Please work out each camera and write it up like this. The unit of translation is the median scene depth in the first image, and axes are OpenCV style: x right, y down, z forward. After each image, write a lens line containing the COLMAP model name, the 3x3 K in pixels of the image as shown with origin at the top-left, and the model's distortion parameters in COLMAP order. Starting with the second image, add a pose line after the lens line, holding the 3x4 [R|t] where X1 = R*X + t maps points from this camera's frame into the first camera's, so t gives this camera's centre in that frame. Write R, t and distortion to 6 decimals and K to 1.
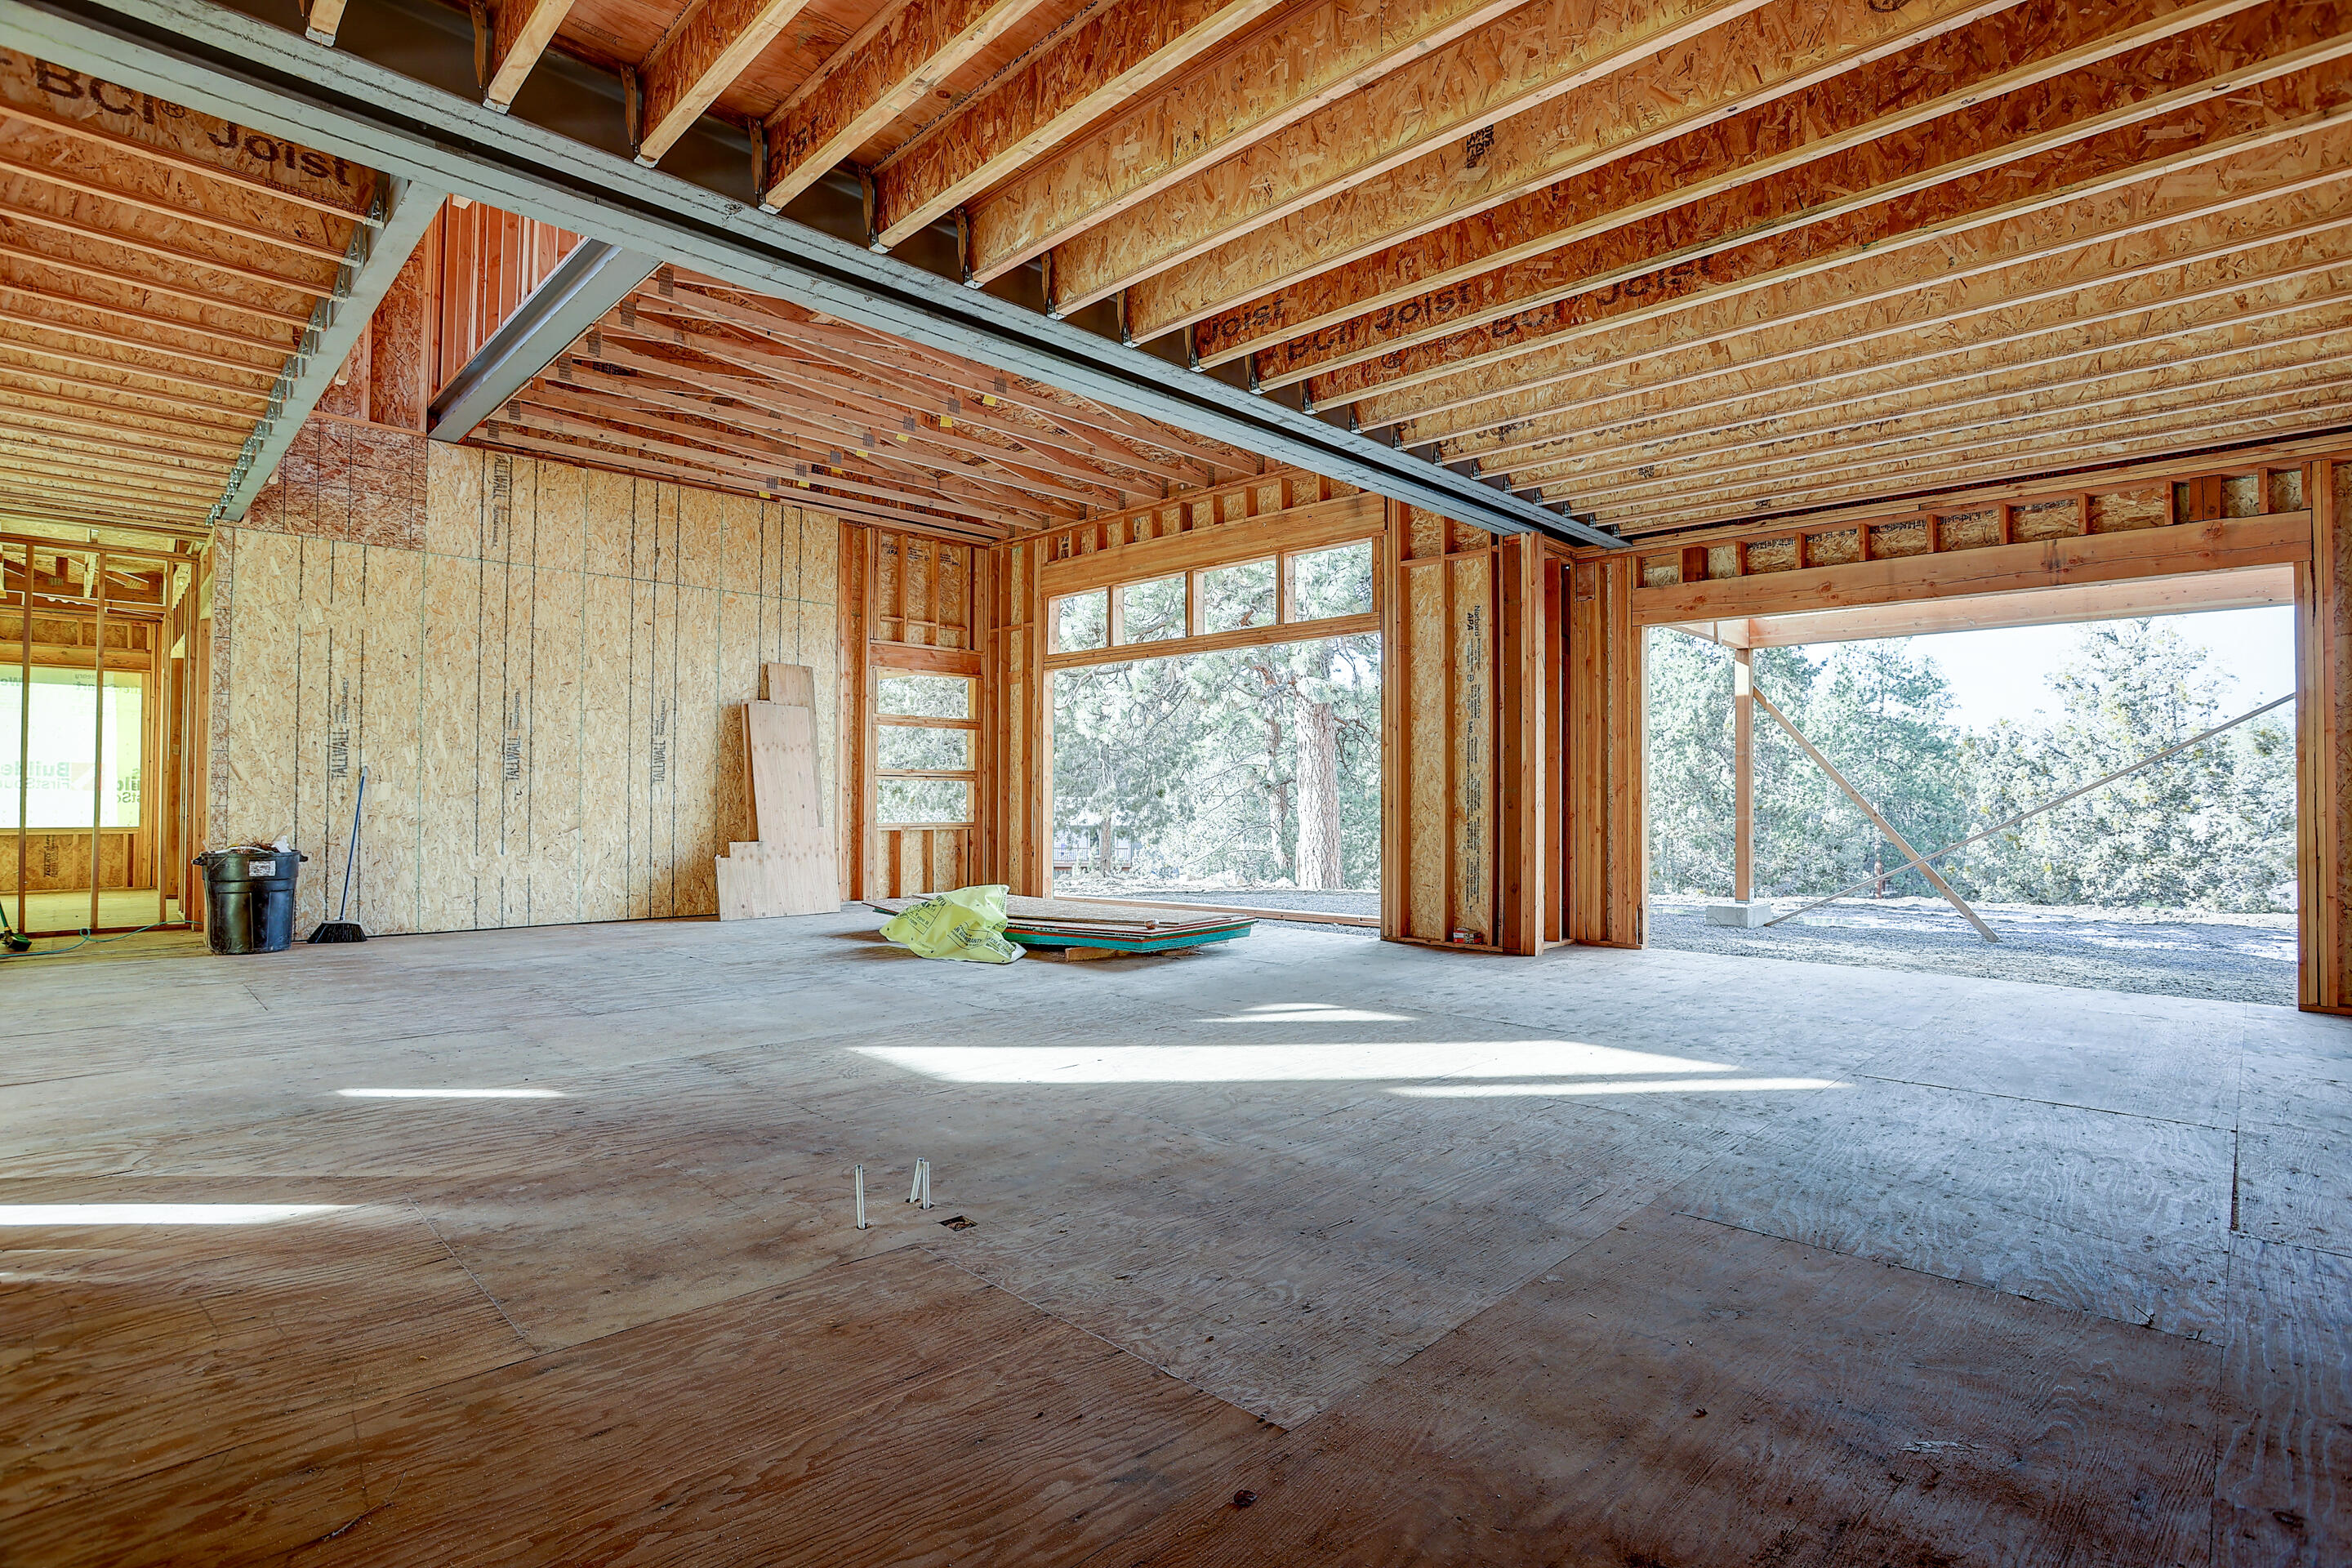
lens RADIAL K [[1153.7, 0, 1176.0], [0, 1153.7, 784.0], [0, 0, 1]] dist [-0.061281, 0.027035]
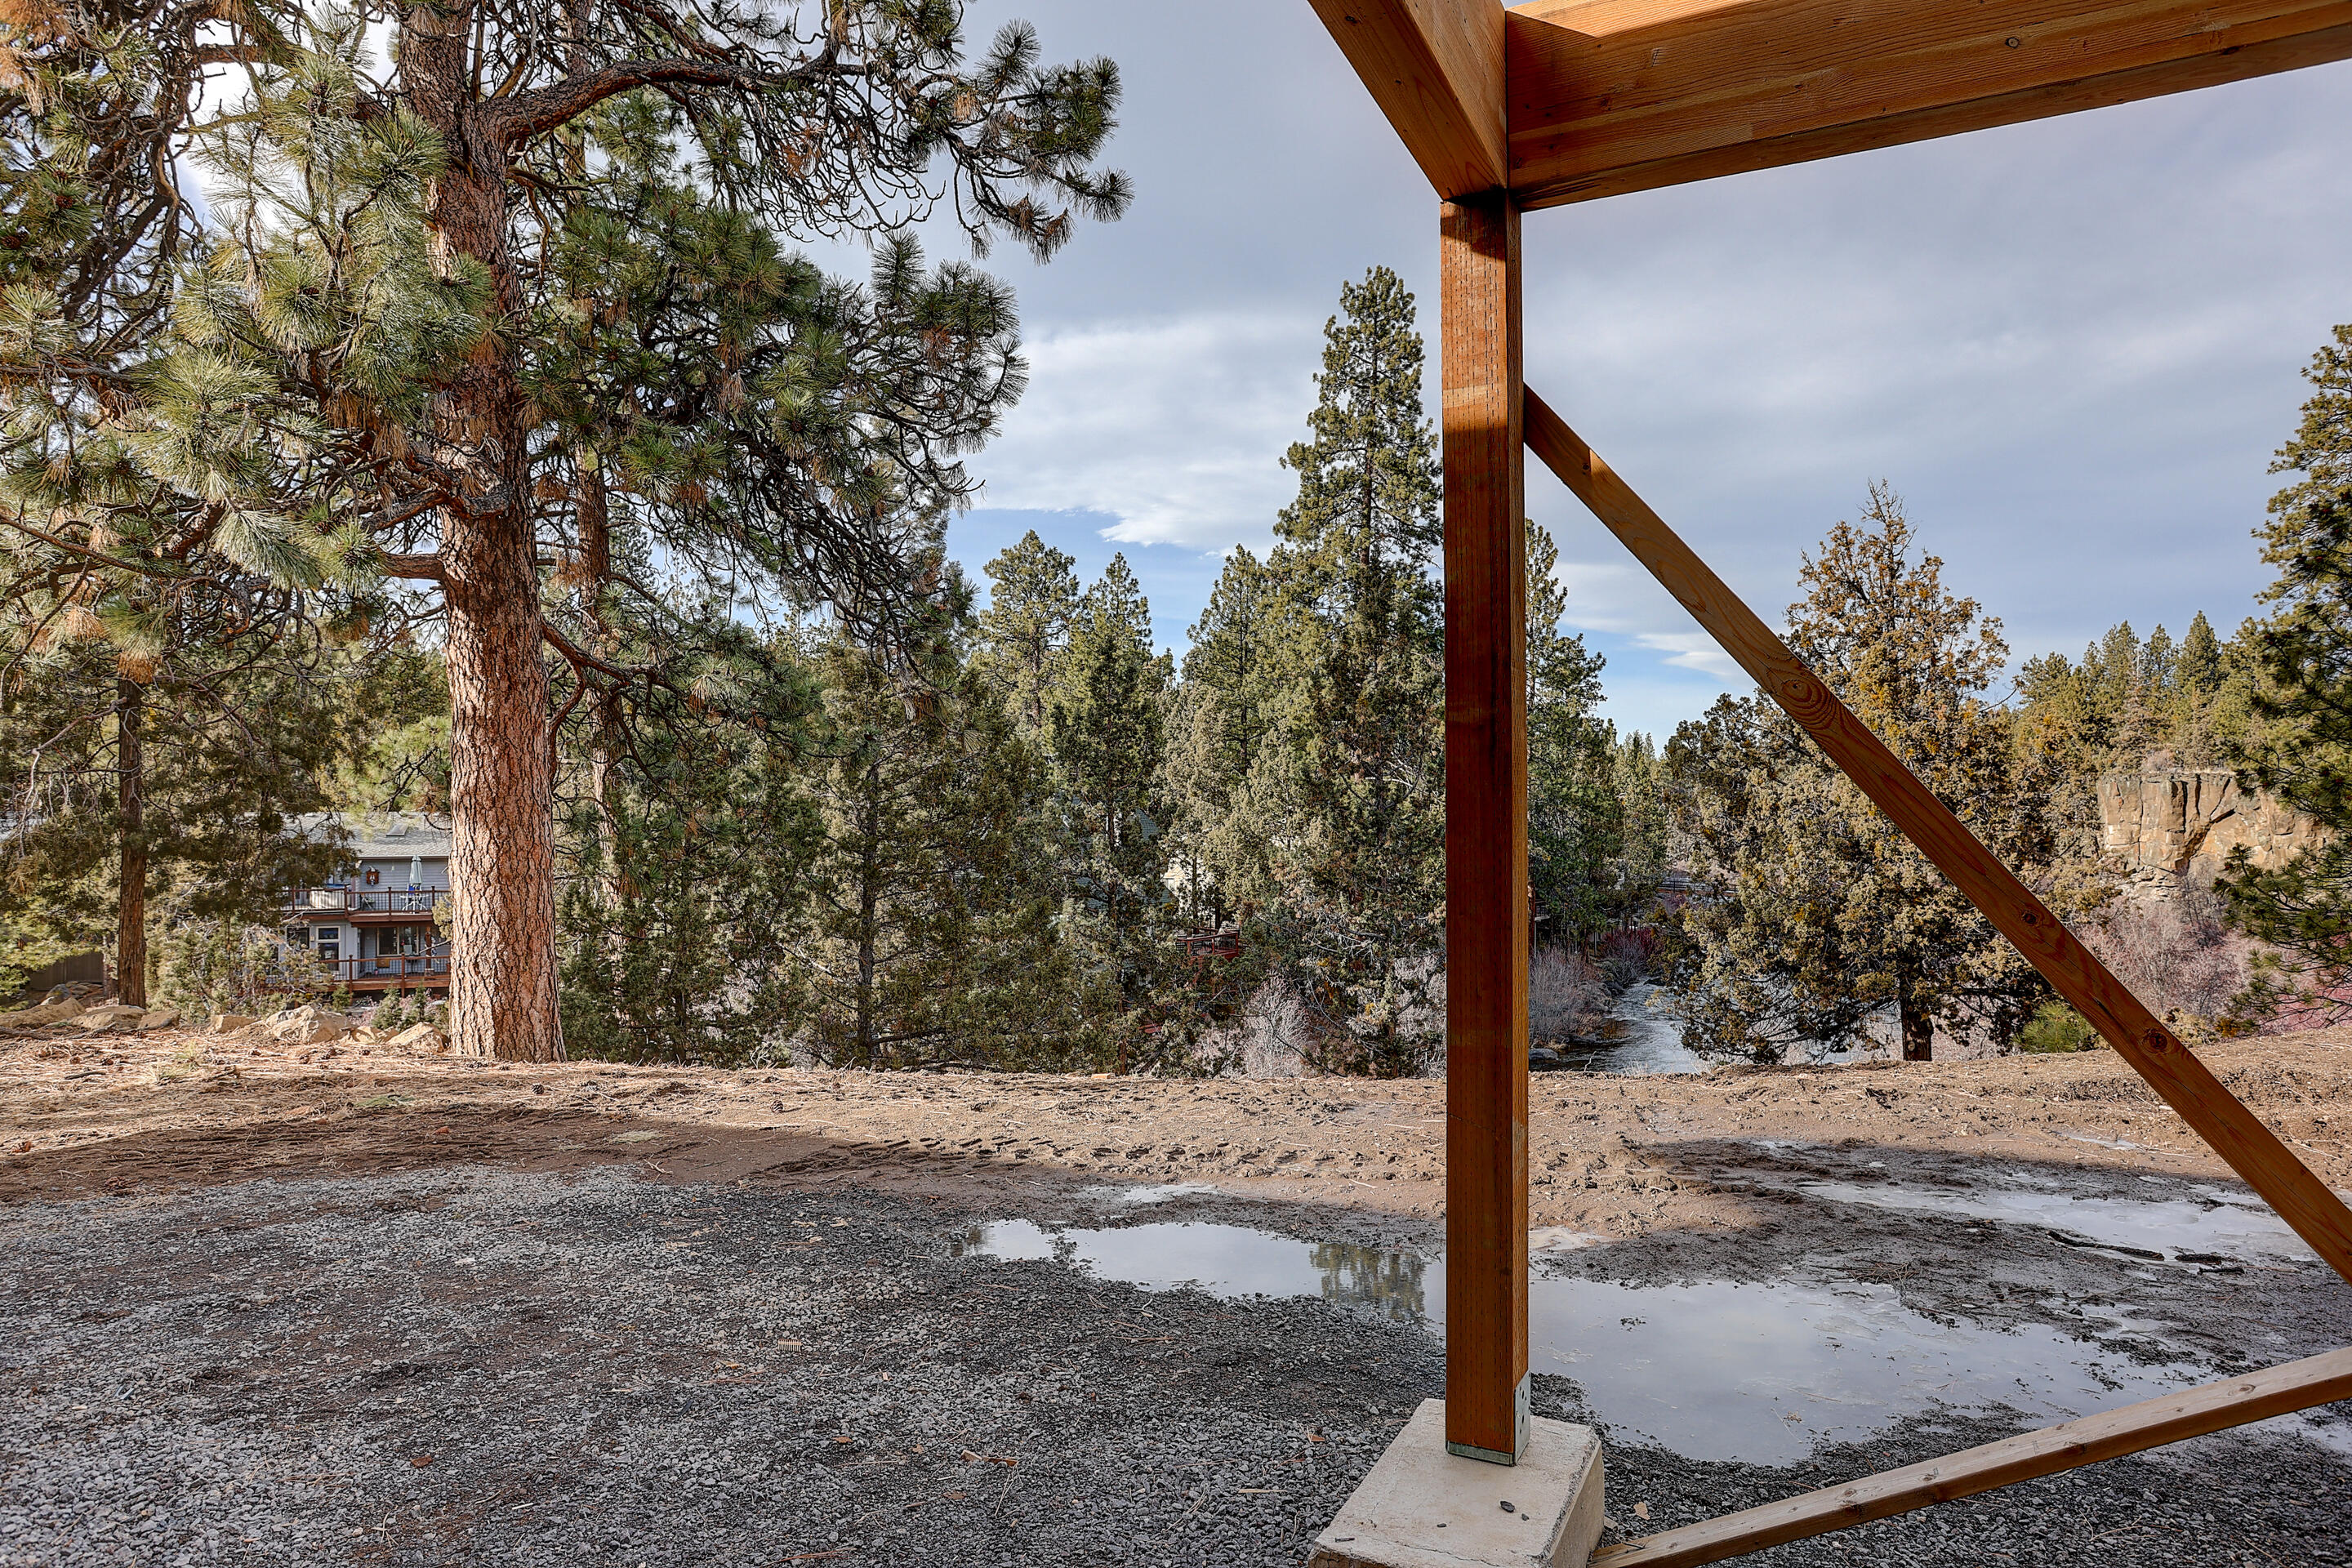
lens RADIAL K [[1376.4, 0, 1176.0], [0, 1376.4, 784.0], [0, 0, 1]] dist [-0.036496, 0.000512]
pose [[0.947689, -0.003756, 0.319174, 0.412478], [0.004191, 0.999991, -0.000677, -0.016895], [-0.319169, 0.001979, 0.947696, 0.902823]]
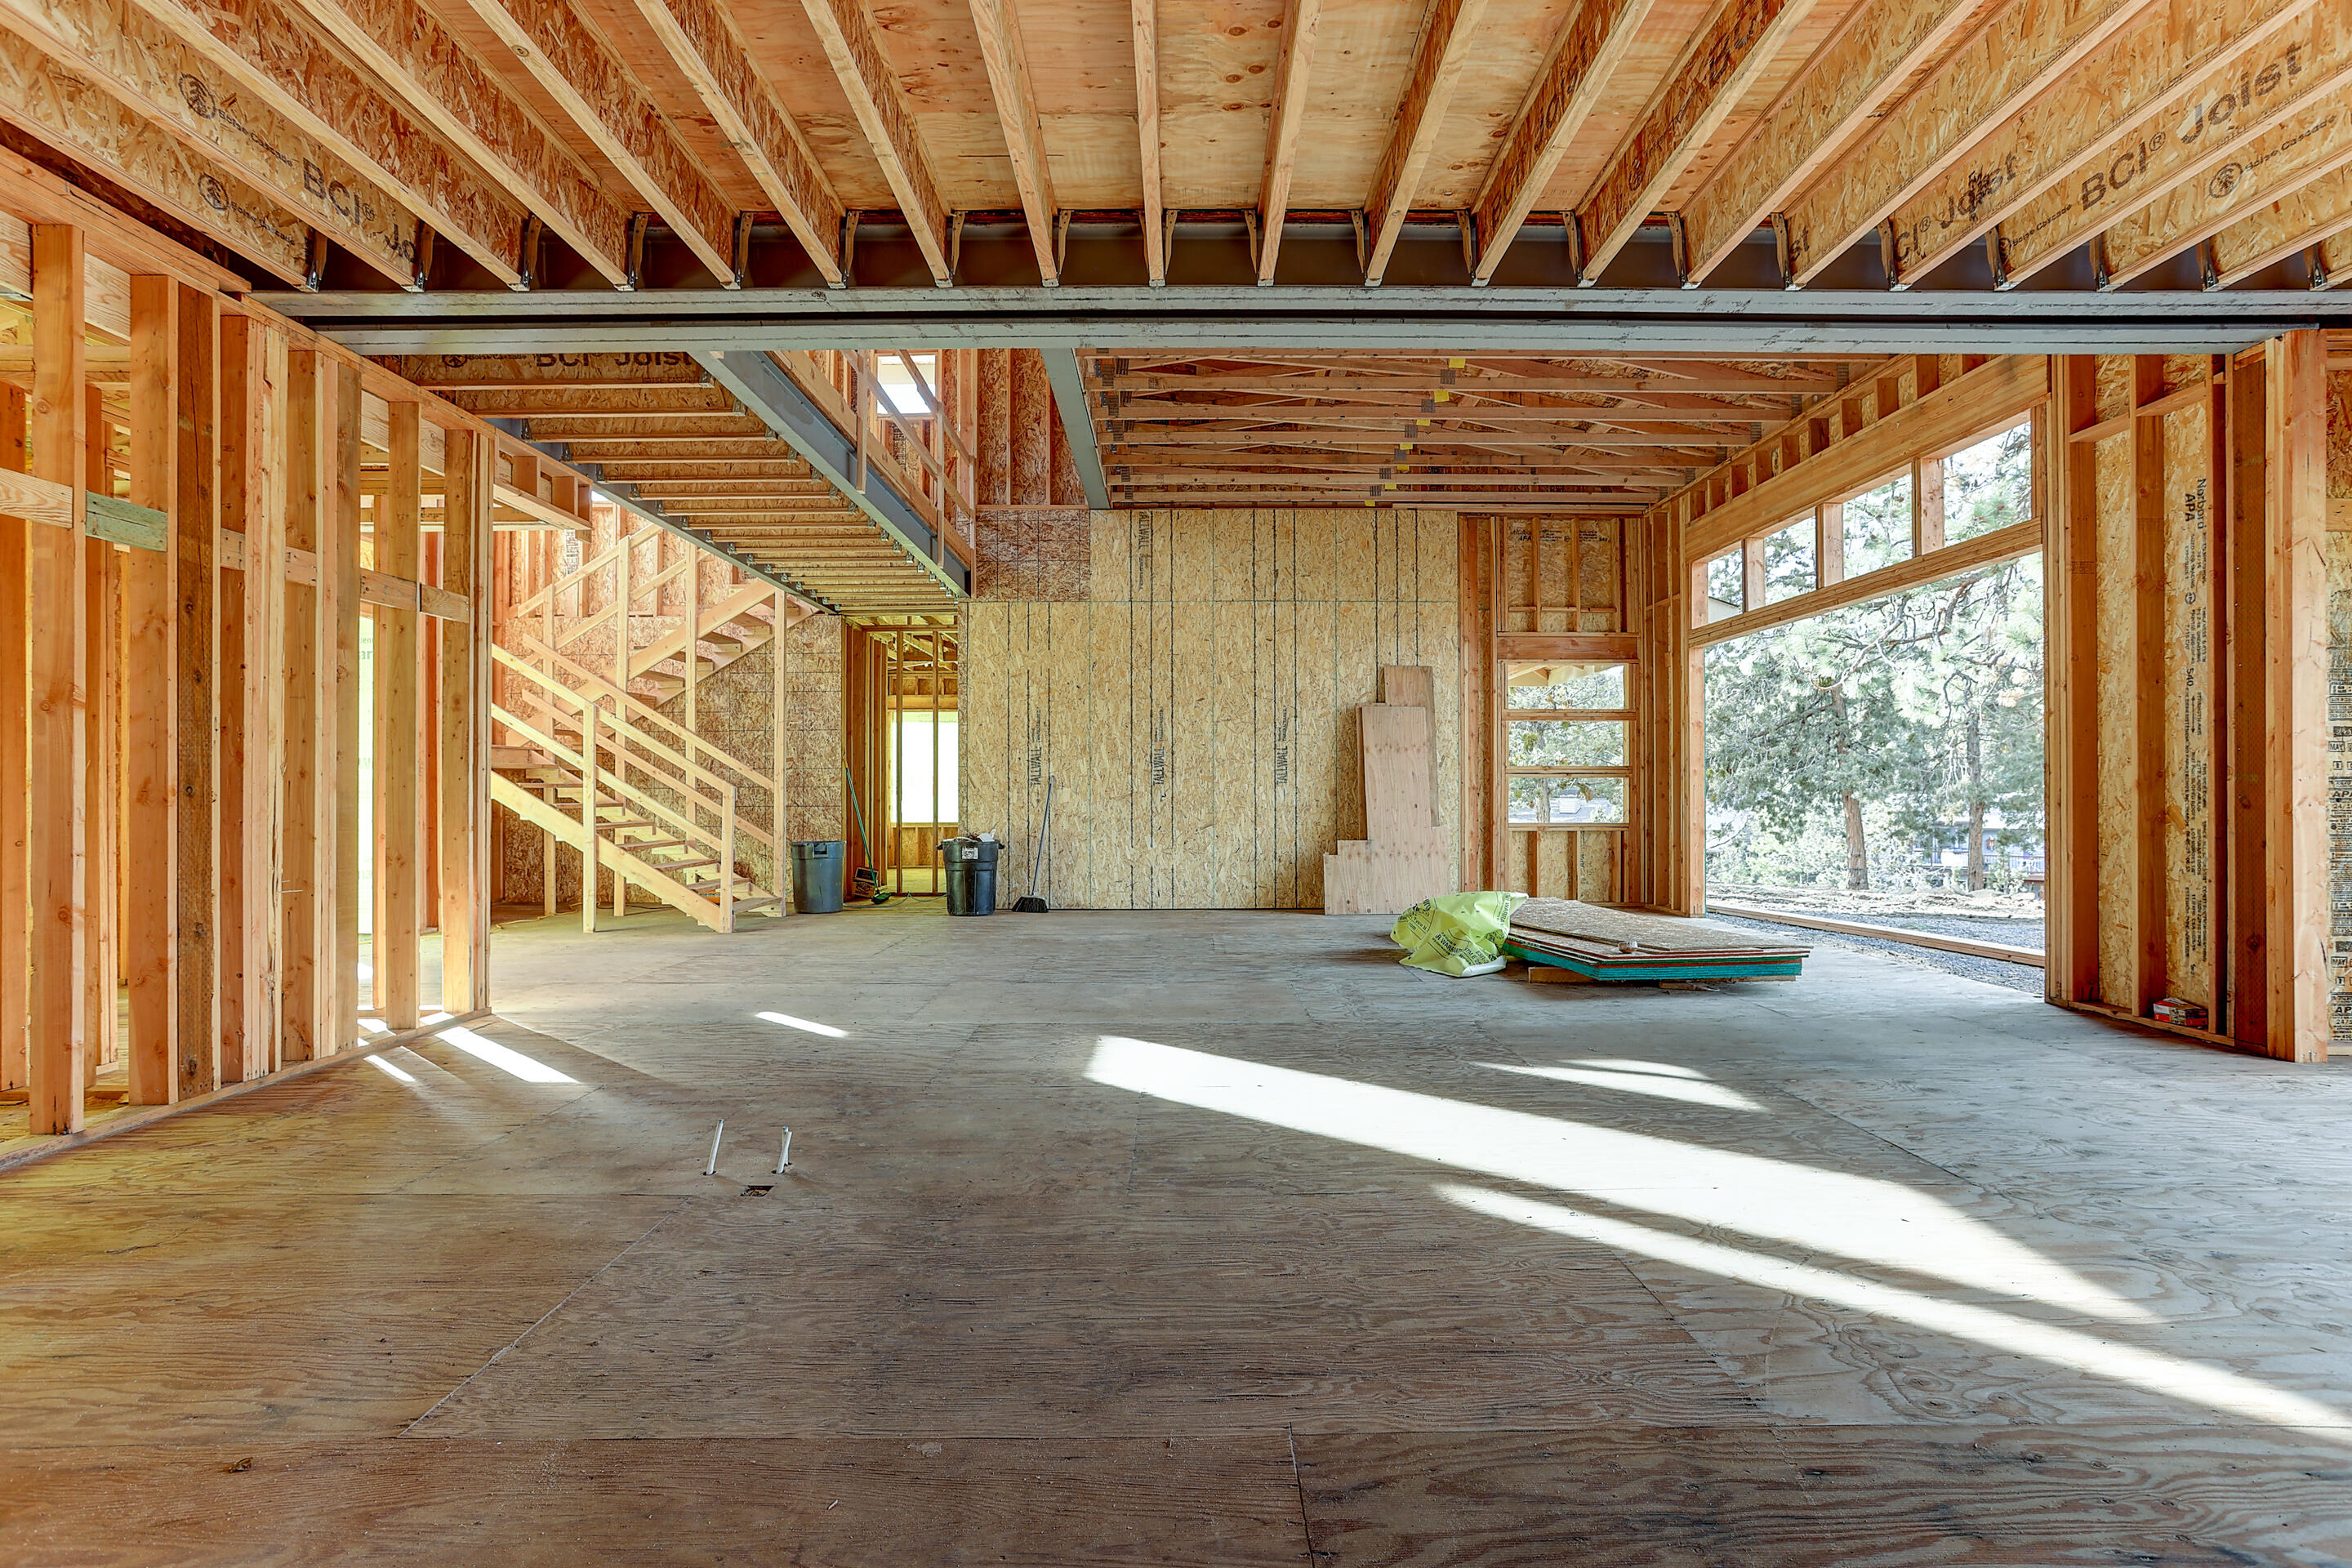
lens RADIAL K [[1144.1, 0, 1181.6], [0, 1144.1, 791.9], [0, 0, 1]] dist [-0.065100, 0.044891]
pose [[0.708838, -0.010160, -0.705298, 0.254571], [0.014836, 0.999890, 0.000507, 0.003748], [0.705215, -0.010823, 0.708911, 0.159078]]
